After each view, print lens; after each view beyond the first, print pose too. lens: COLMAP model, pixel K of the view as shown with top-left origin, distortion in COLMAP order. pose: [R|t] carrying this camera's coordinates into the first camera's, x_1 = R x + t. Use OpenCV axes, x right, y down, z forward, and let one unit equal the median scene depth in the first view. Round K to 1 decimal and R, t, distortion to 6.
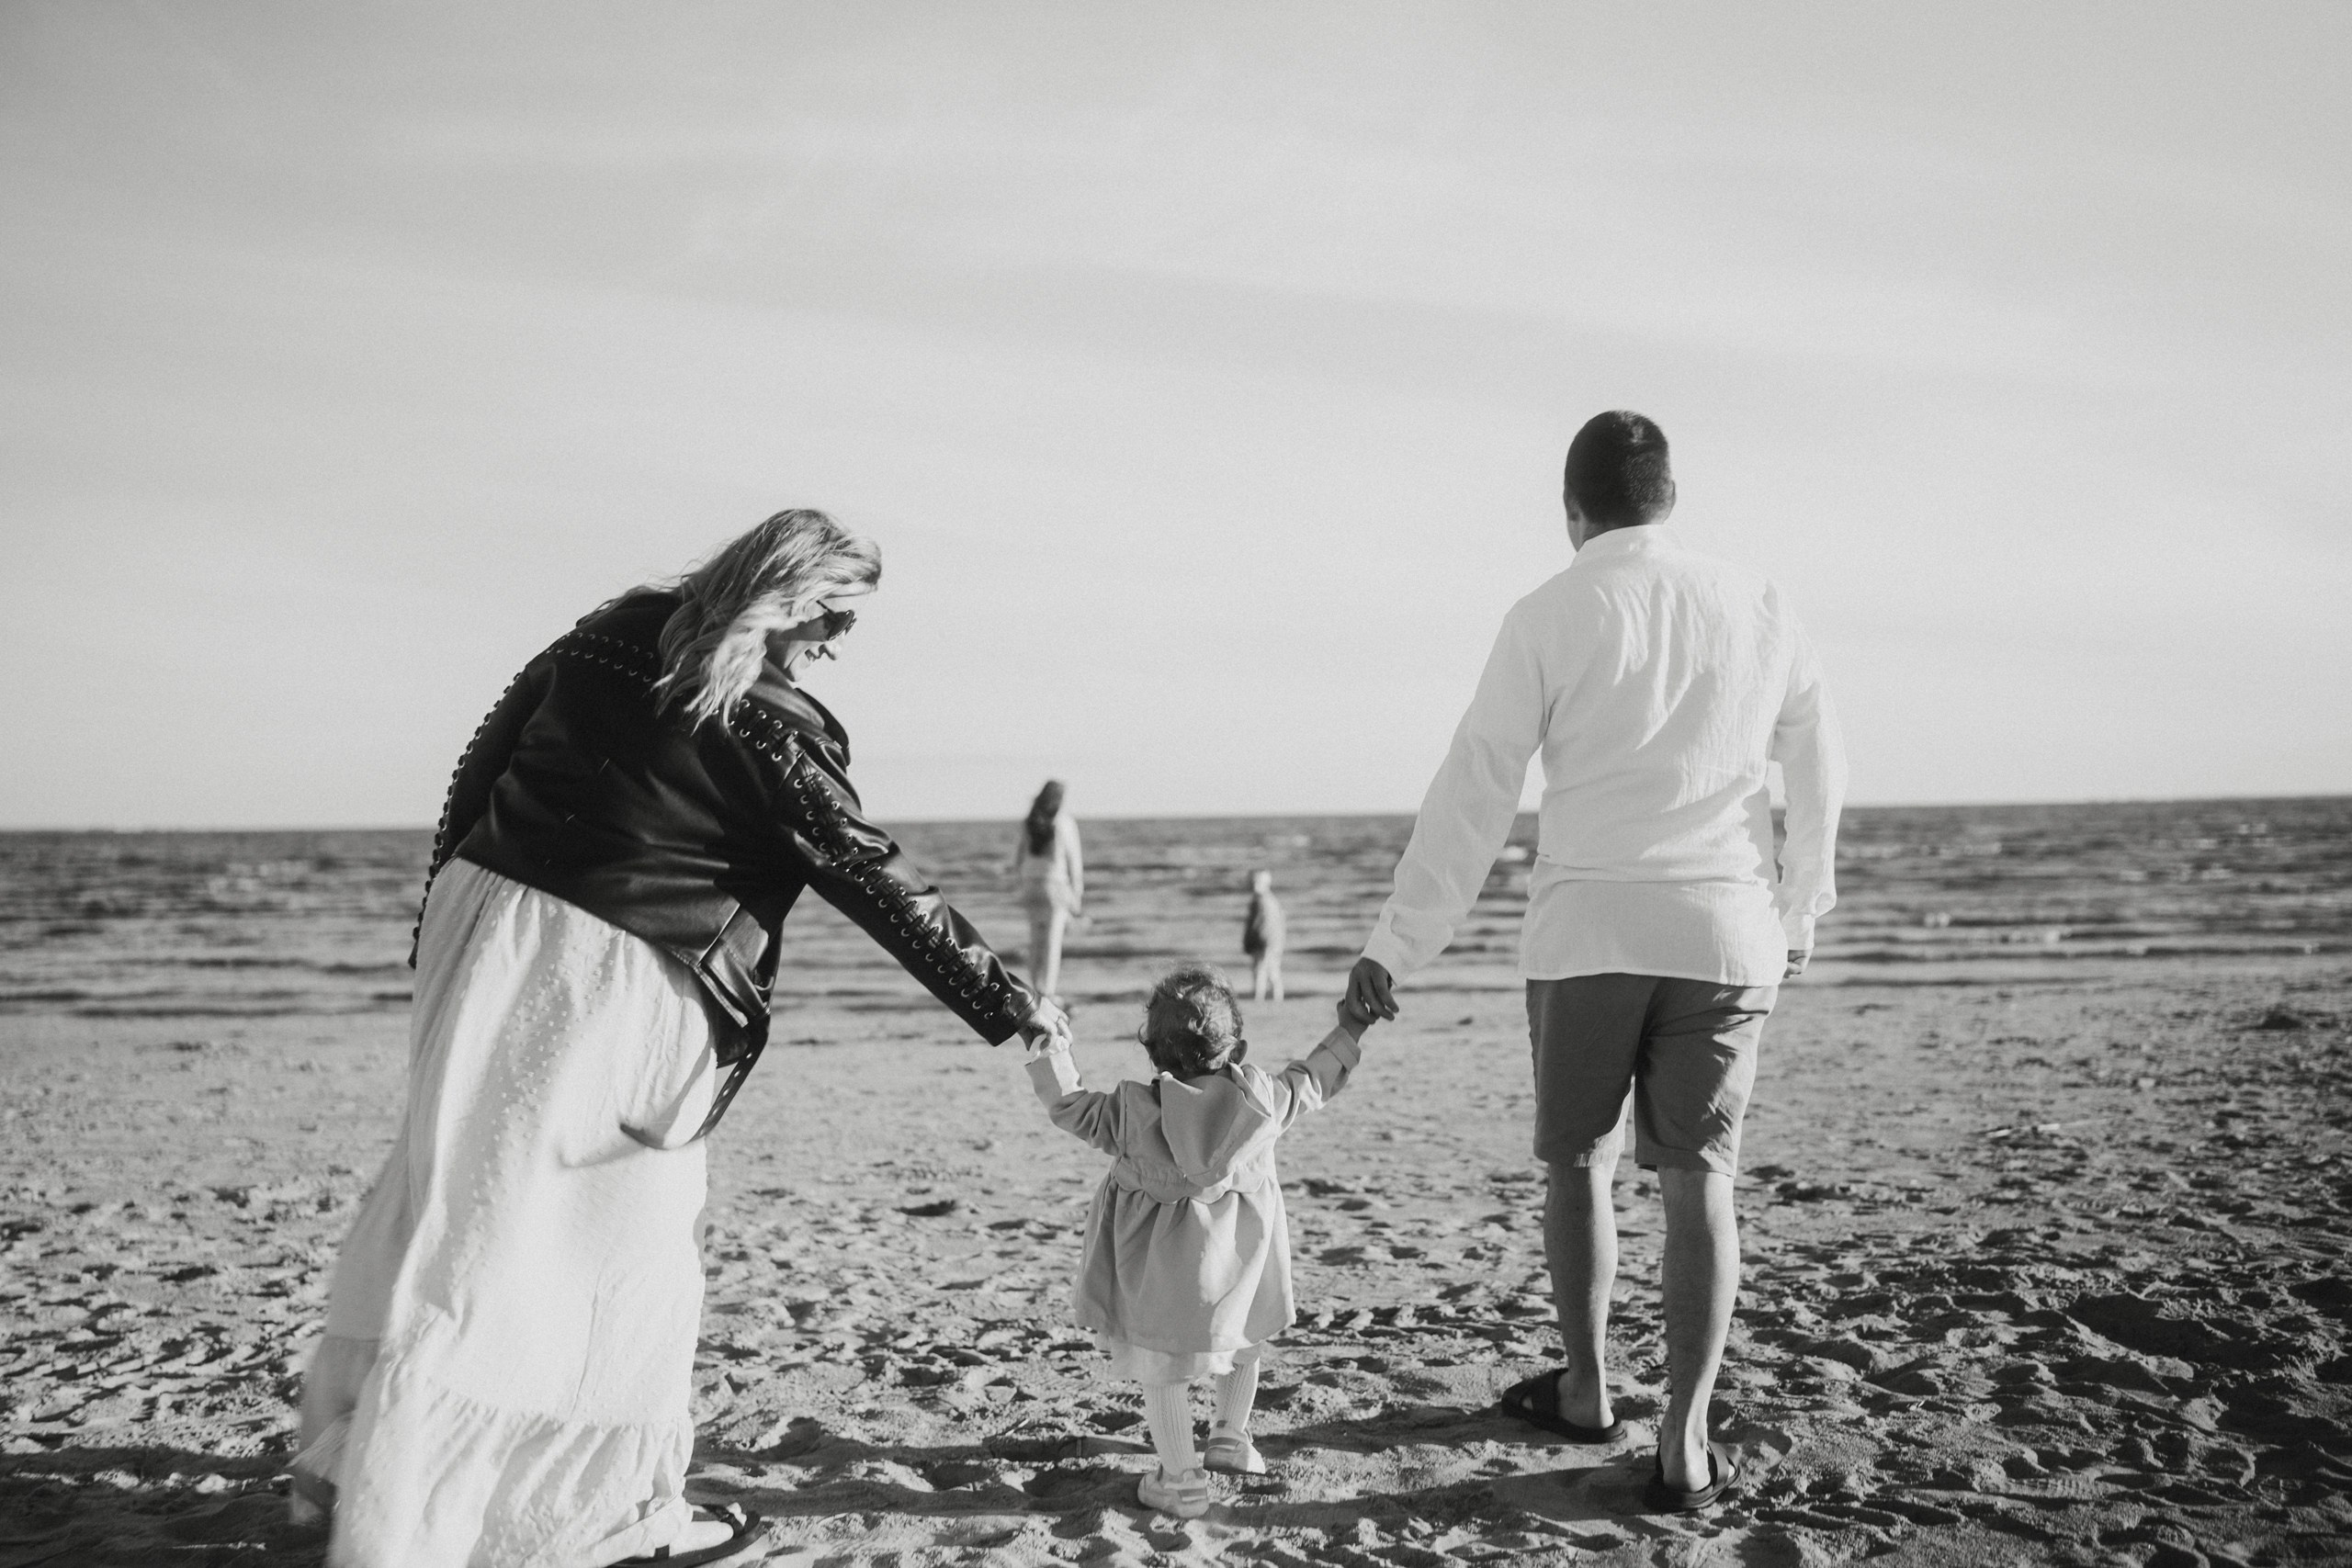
lens RADIAL K [[2255.4, 0, 1177.6], [0, 2255.4, 785.7], [0, 0, 1]] dist [-0.063455, 0.000000]
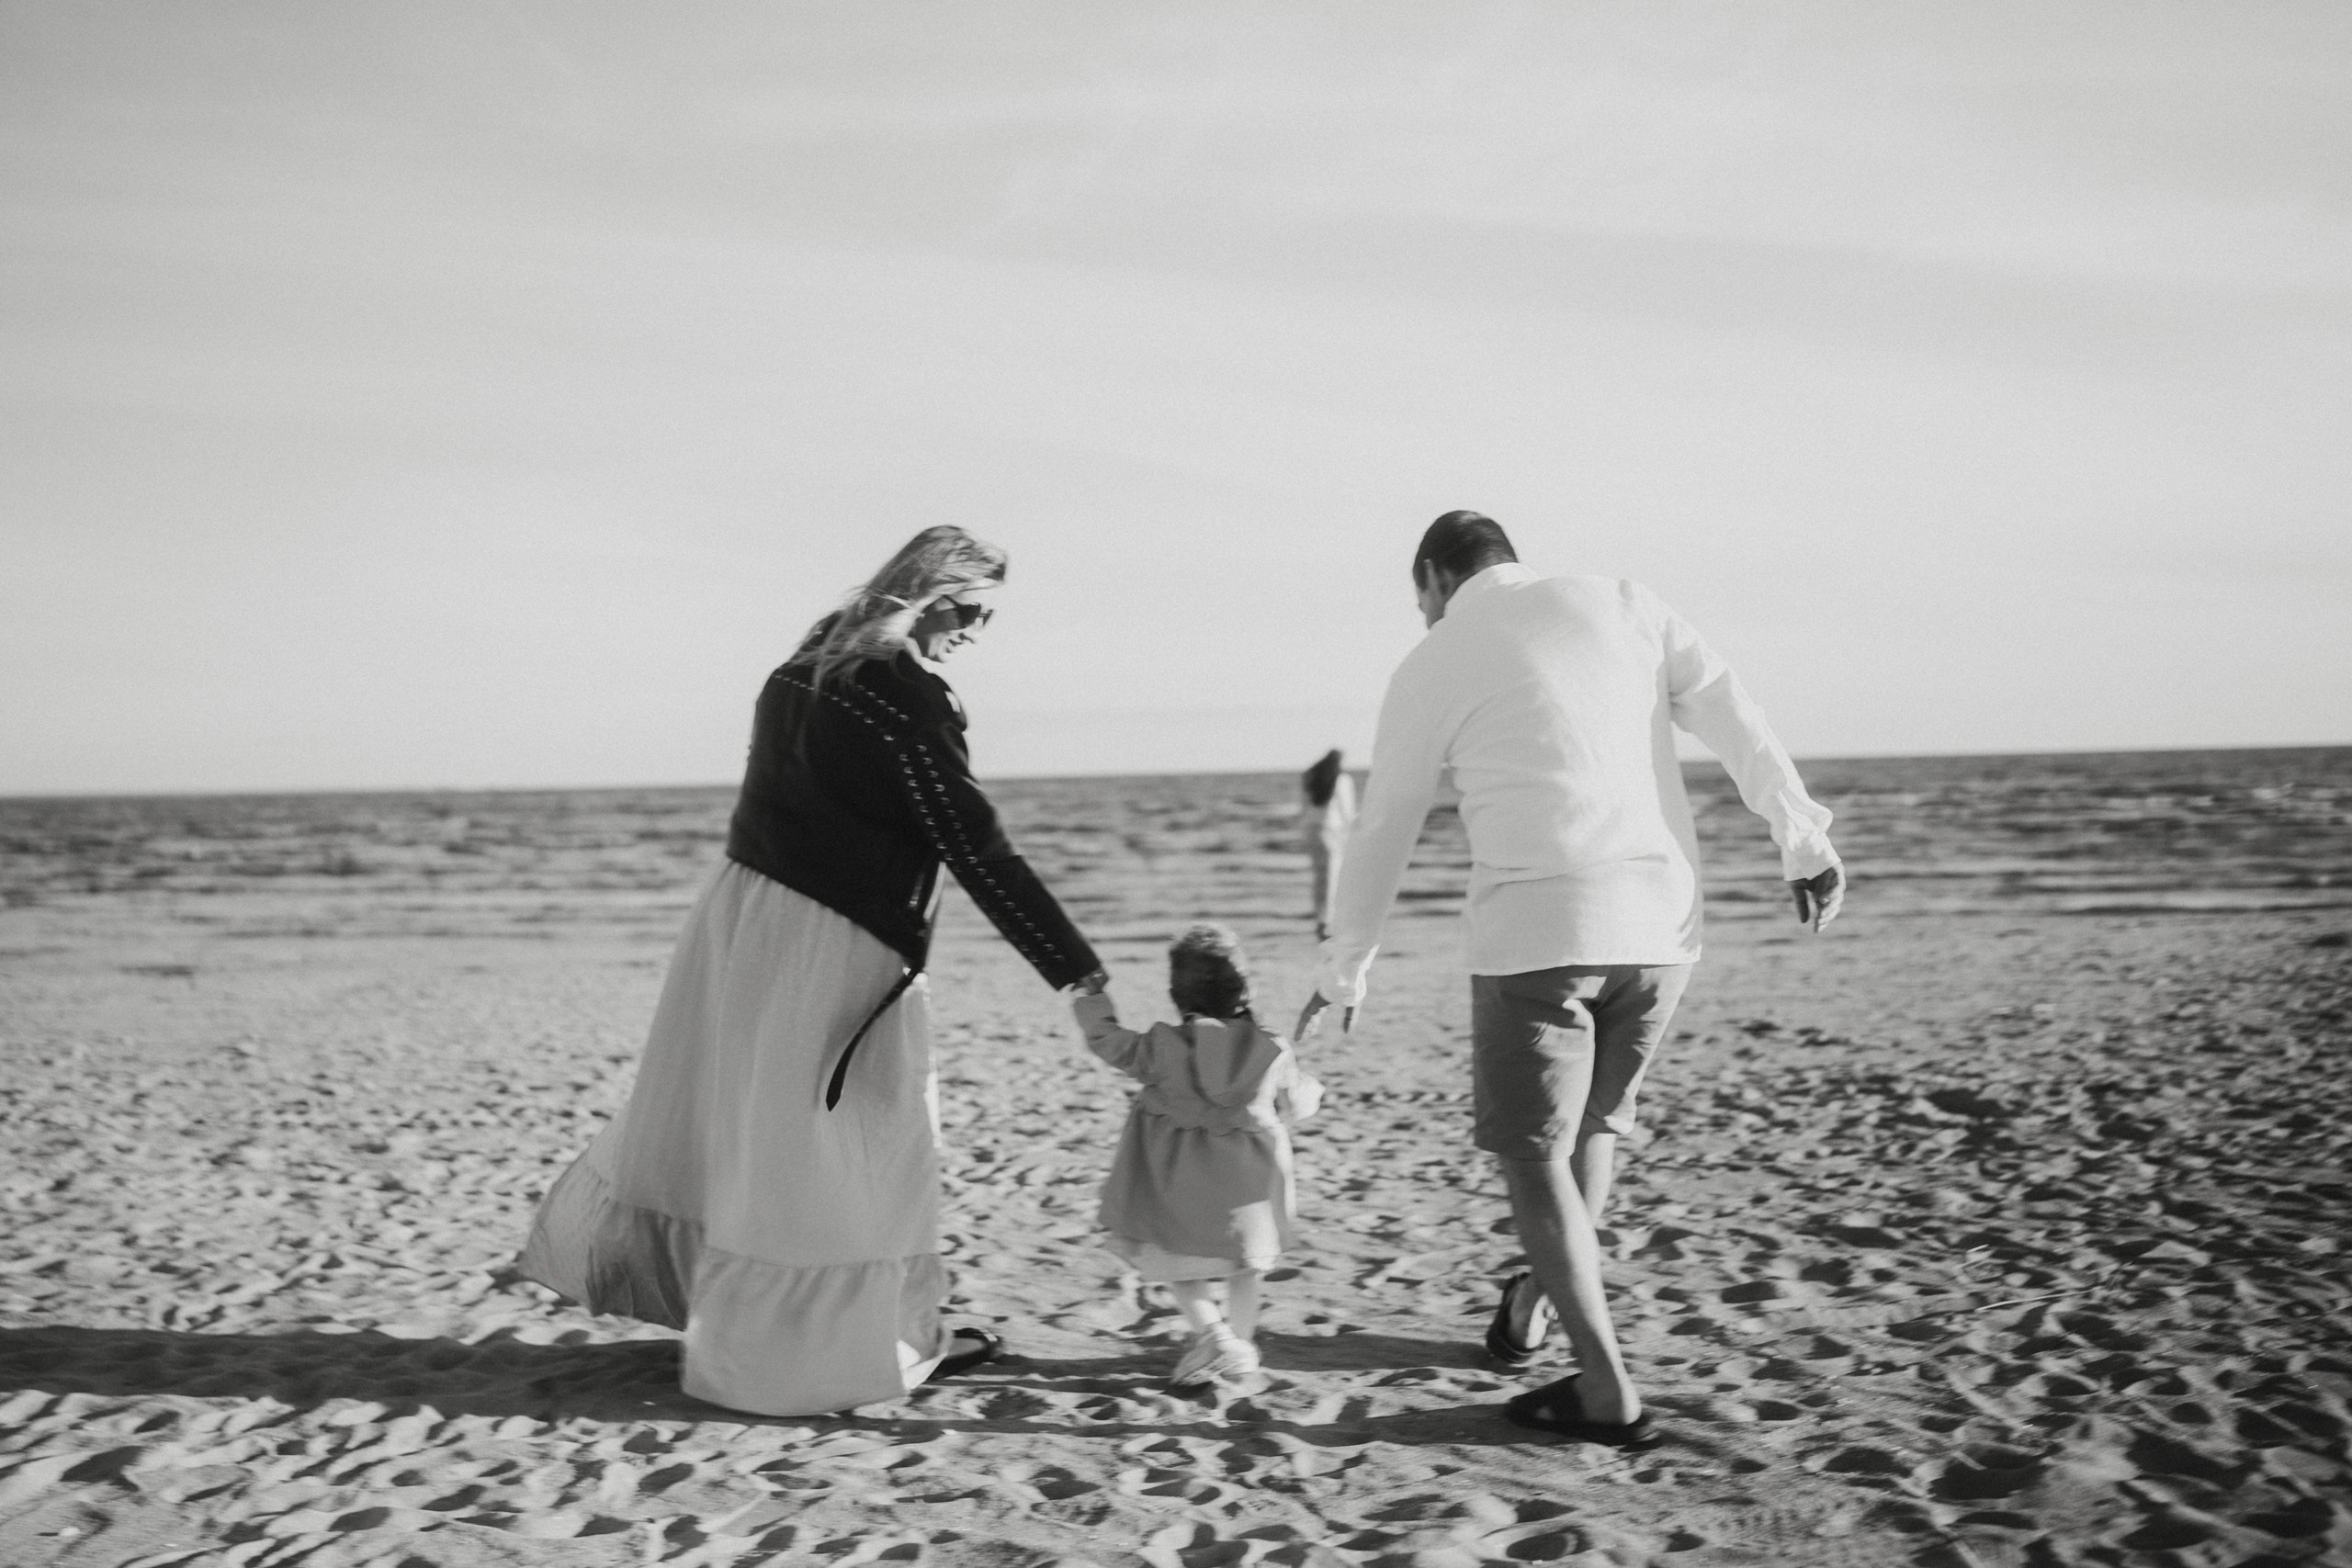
lens RADIAL K [[2255.4, 0, 1175.9], [0, 2255.4, 785.1], [0, 0, 1]] dist [-0.063455, 0.000000]
pose [[0.990490, -0.007151, -0.137400, 0.104515], [0.010319, 0.999697, 0.022356, -0.027738], [0.137198, -0.023561, 0.990263, -0.704738]]
